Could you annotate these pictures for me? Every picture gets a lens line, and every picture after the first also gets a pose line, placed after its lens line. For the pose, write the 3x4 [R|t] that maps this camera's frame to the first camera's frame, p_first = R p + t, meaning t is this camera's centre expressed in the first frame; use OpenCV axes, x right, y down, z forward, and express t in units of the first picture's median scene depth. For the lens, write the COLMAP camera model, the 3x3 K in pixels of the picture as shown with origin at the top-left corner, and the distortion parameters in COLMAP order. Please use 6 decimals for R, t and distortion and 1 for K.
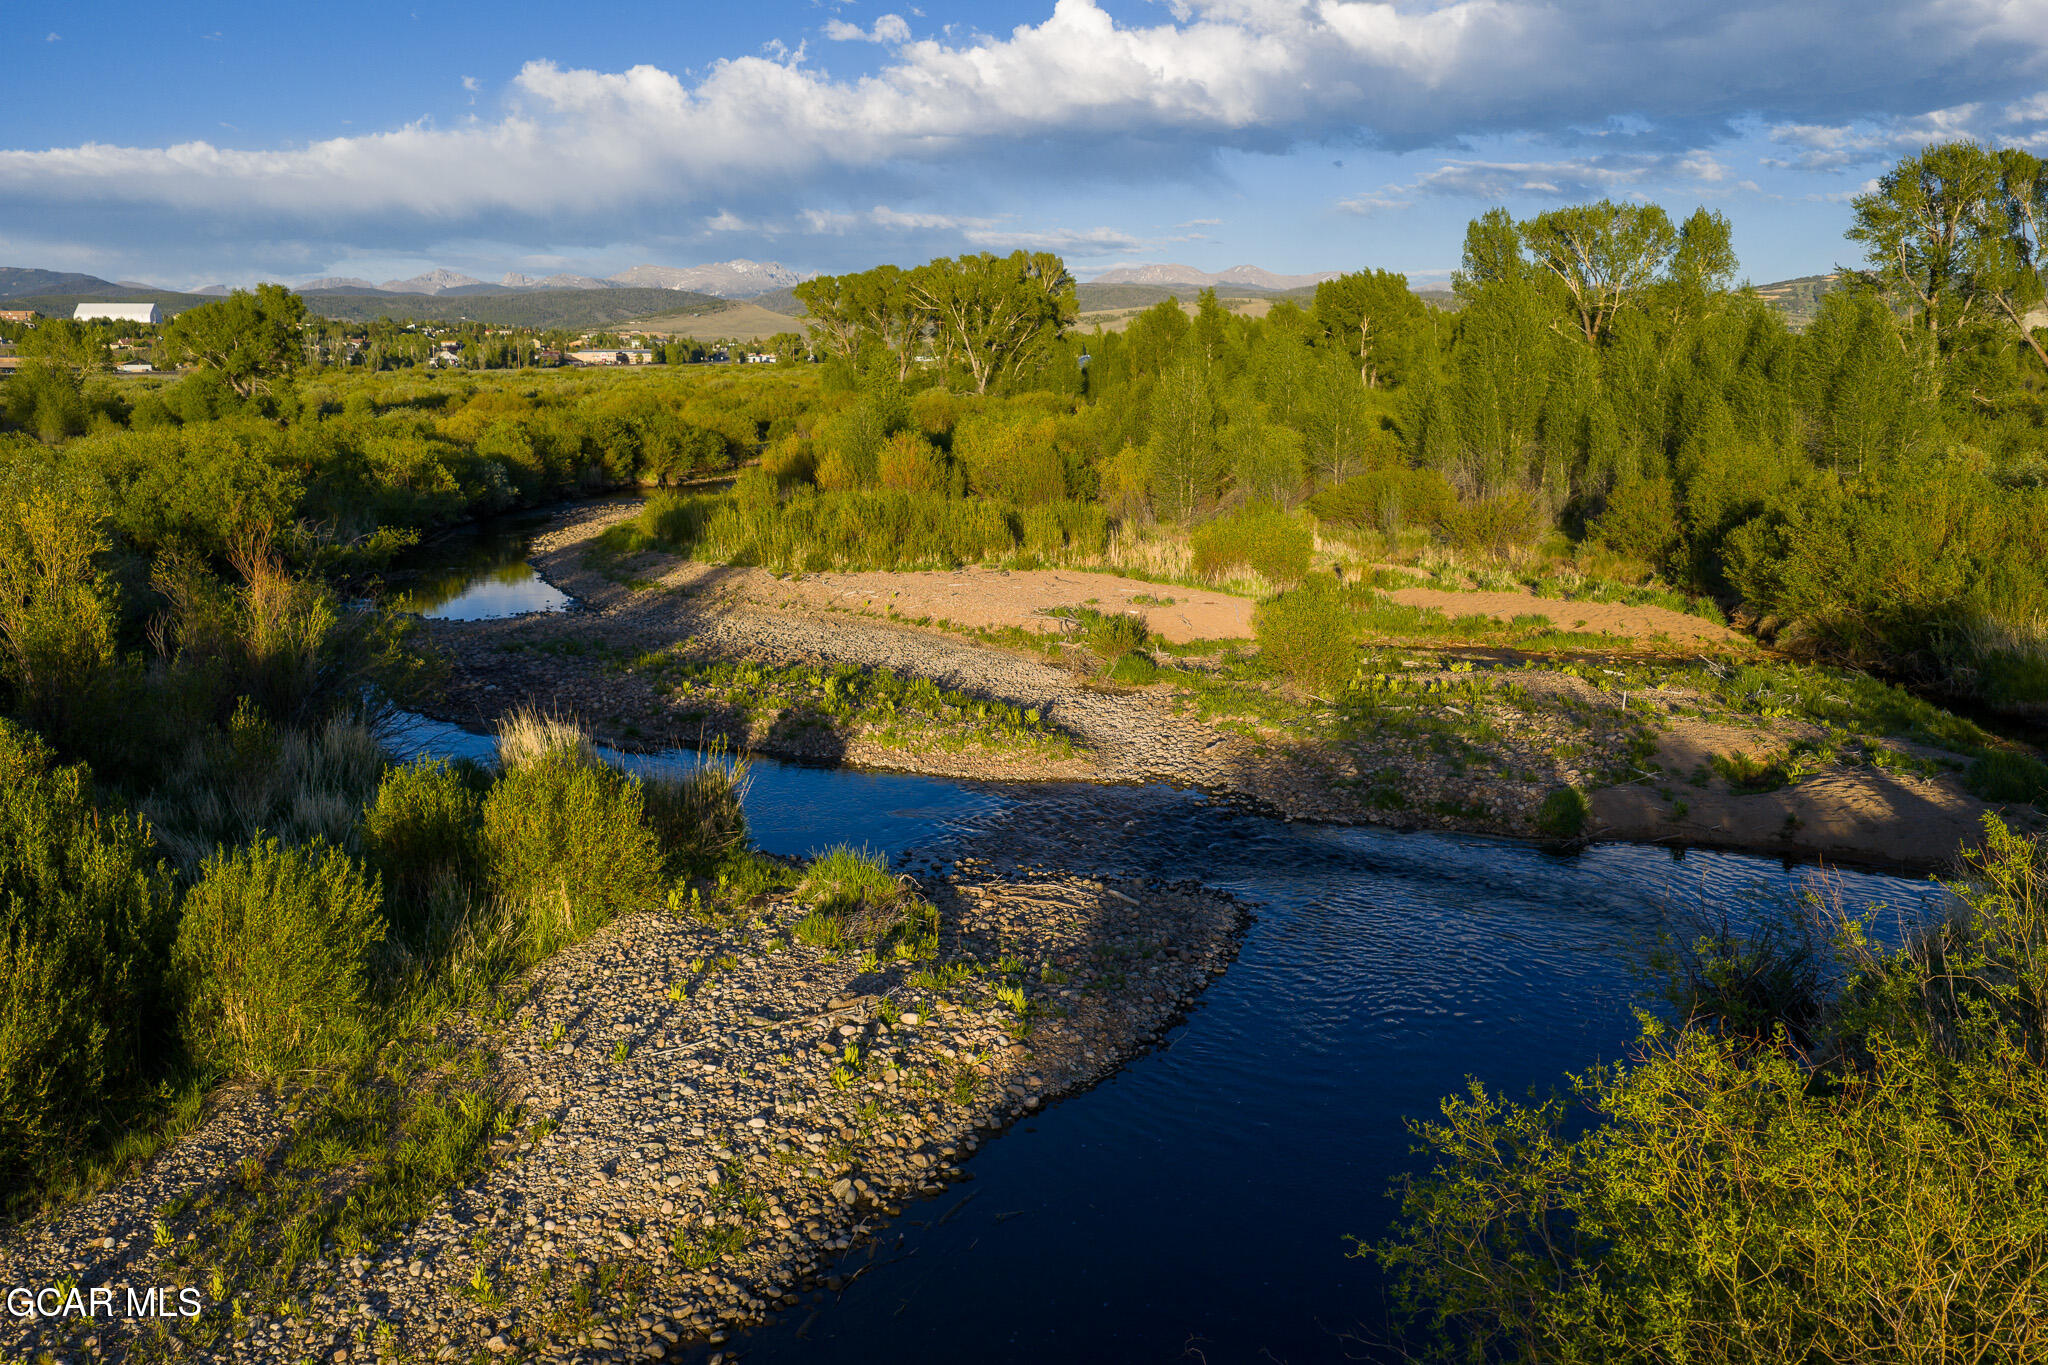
lens RADIAL K [[1694.8, 0, 1018.6], [0, 1694.8, 677.2], [0, 0, 1]] dist [-0.001984, 0.004754]
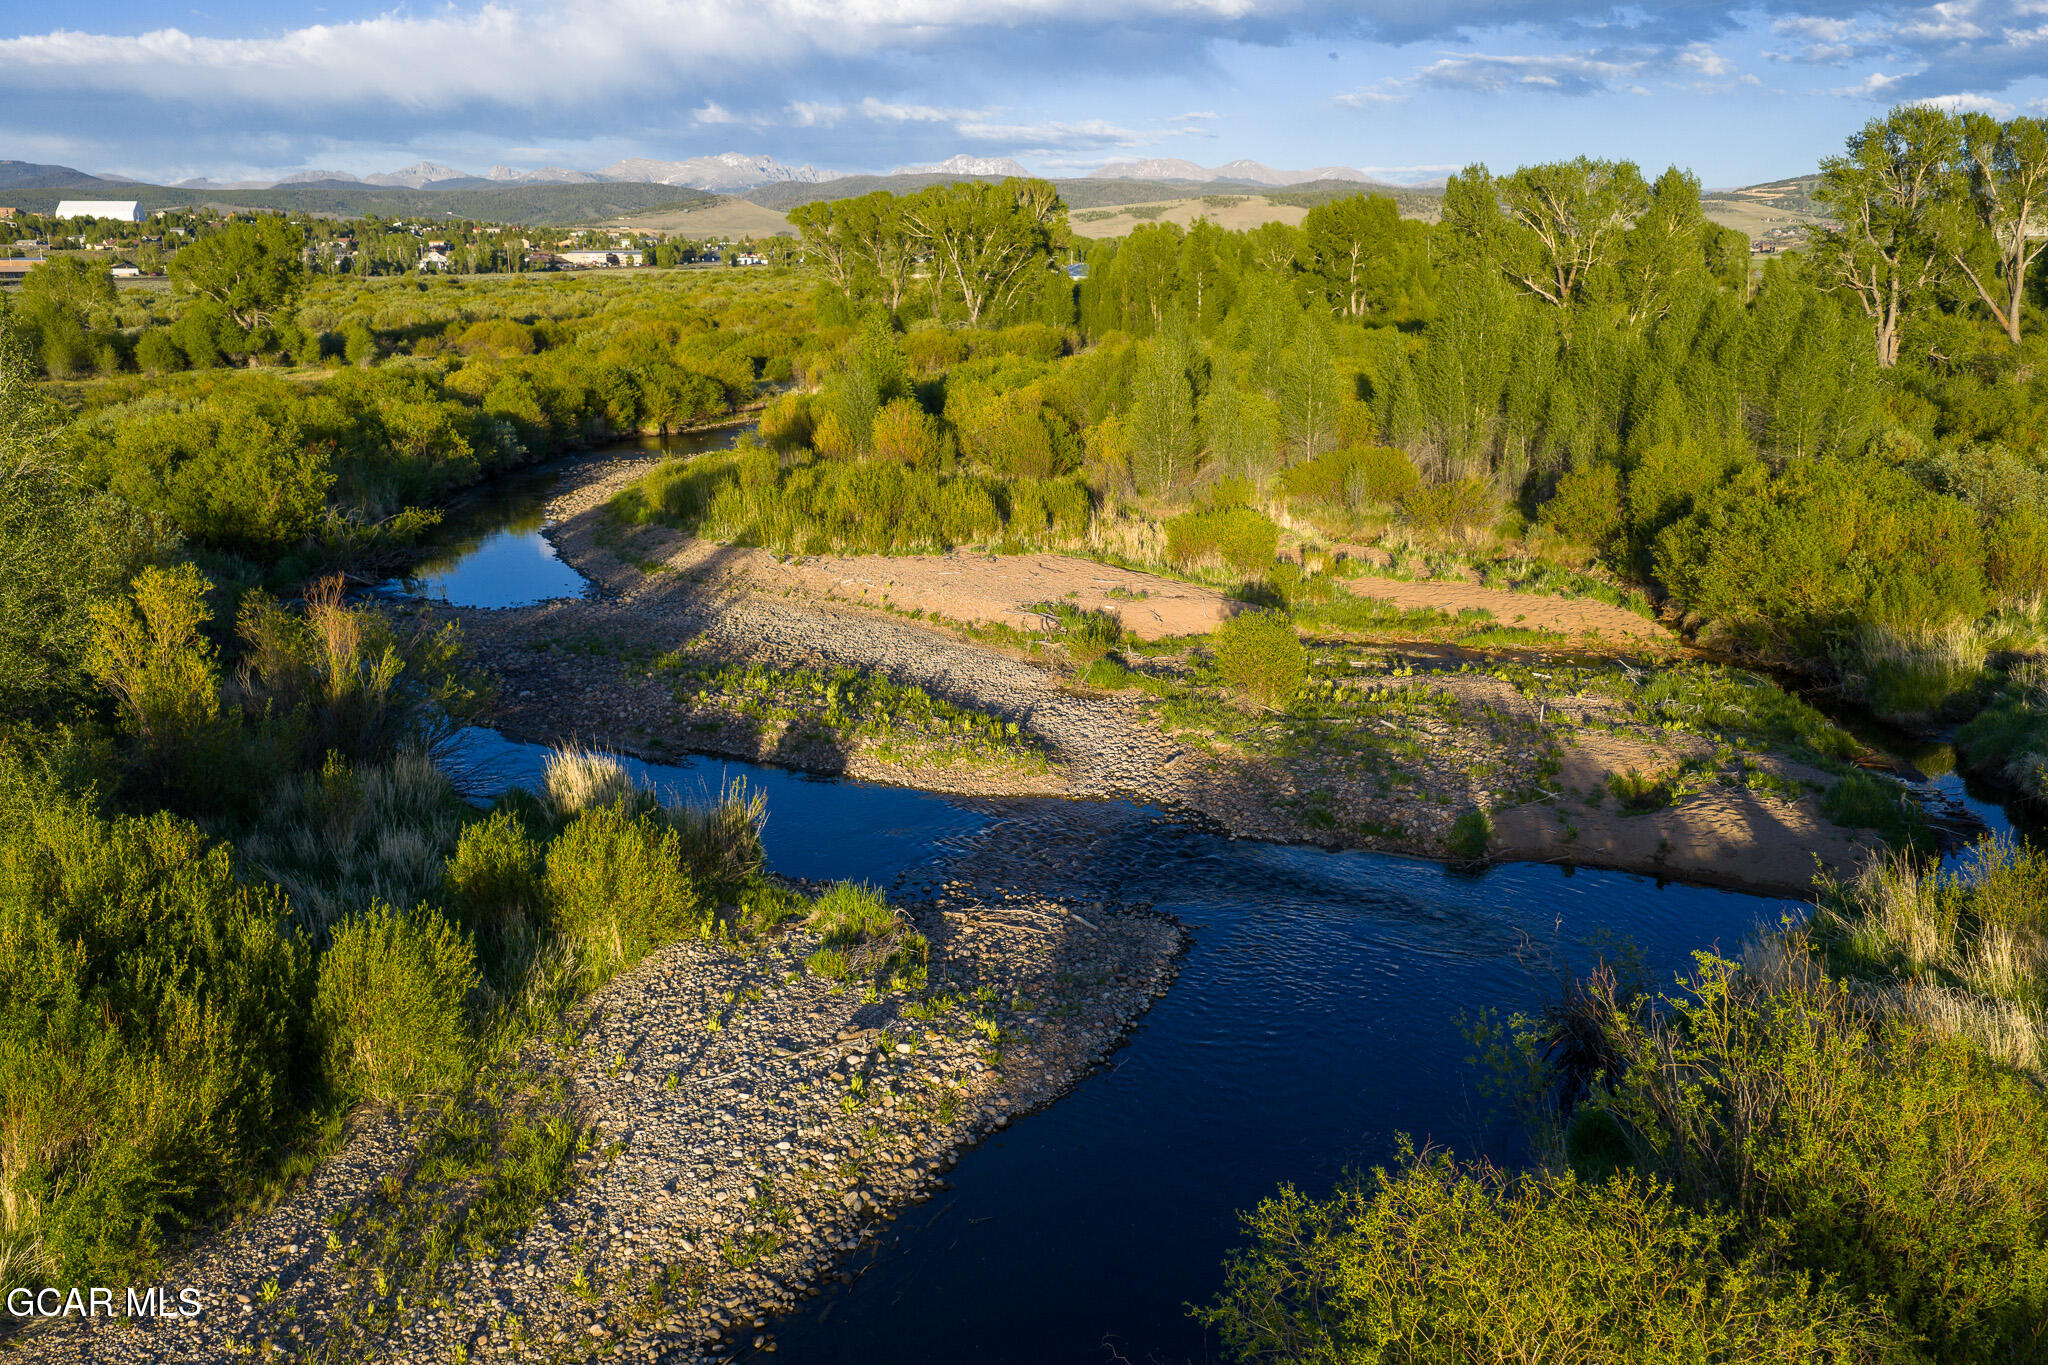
lens RADIAL K [[1694.8, 0, 1019.1], [0, 1694.8, 679.1], [0, 0, 1]] dist [-0.001984, 0.004754]
pose [[0.999991, 0.001661, 0.003812, 0.006424], [-0.001883, 0.998245, 0.059187, -0.060982], [-0.003707, -0.059193, 0.998240, -0.094288]]
